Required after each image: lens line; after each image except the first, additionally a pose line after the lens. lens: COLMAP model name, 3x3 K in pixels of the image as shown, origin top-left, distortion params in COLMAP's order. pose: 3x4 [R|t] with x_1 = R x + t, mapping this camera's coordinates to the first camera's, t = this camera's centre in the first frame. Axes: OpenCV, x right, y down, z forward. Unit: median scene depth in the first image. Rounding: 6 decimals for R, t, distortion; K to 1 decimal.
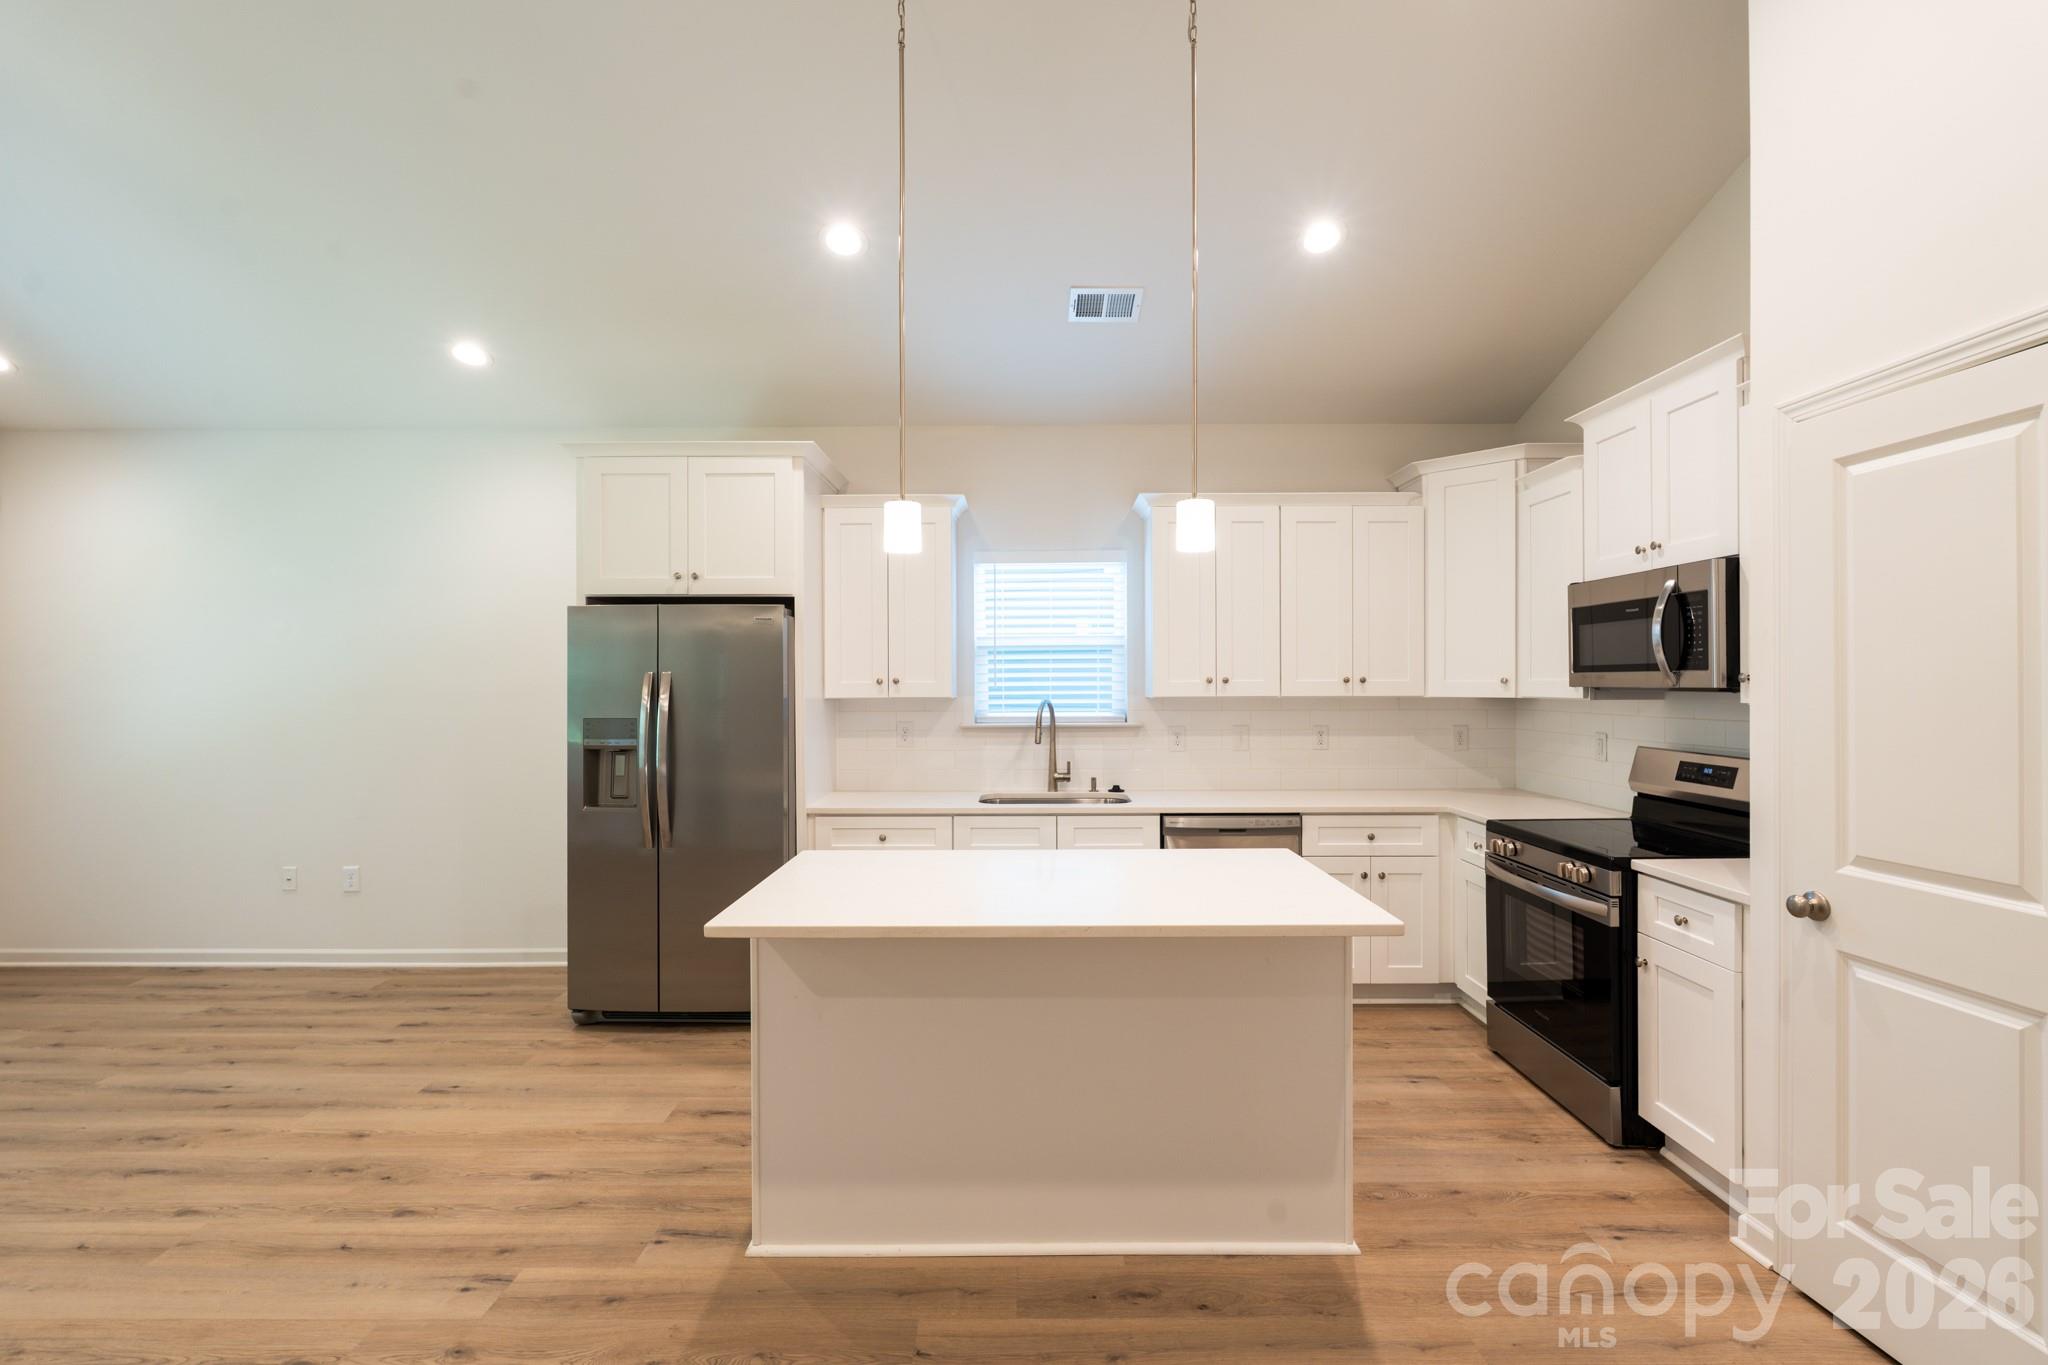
lens RADIAL K [[887.1, 0, 1026.4], [0, 887.1, 684.6], [0, 0, 1]] dist [-0.007512, 0.001065]
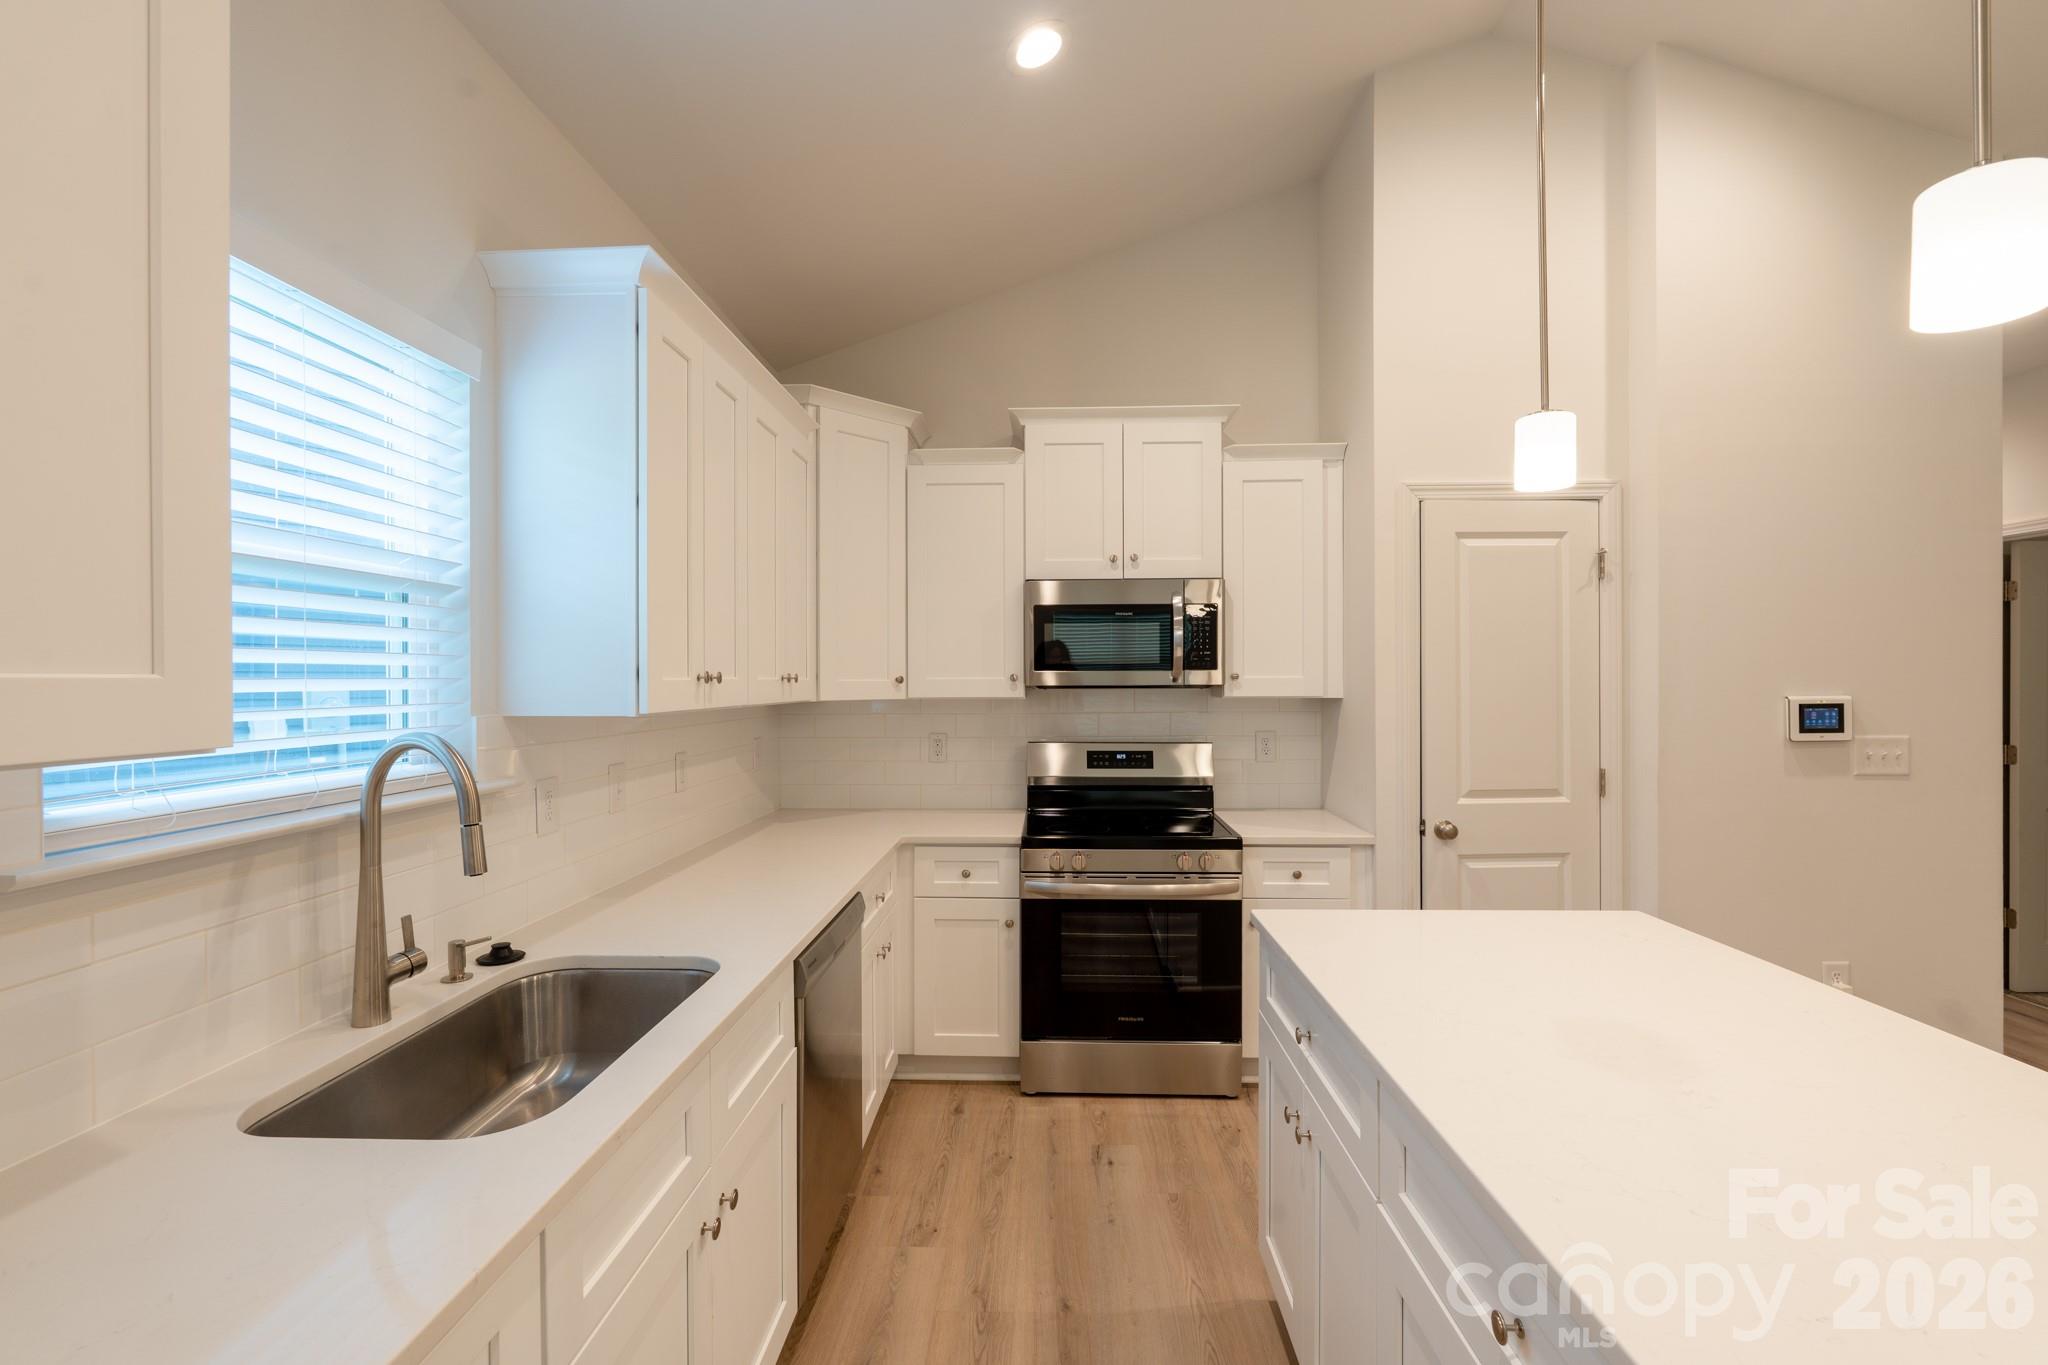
lens RADIAL K [[887.1, 0, 1024.3], [0, 887.1, 684.5], [0, 0, 1]] dist [-0.007512, 0.001065]
pose [[0.033158, -0.002209, 0.999448, -0.358318], [0.006508, 0.999977, 0.001994, -0.000500], [-0.999429, 0.006438, 0.033172, 0.960415]]
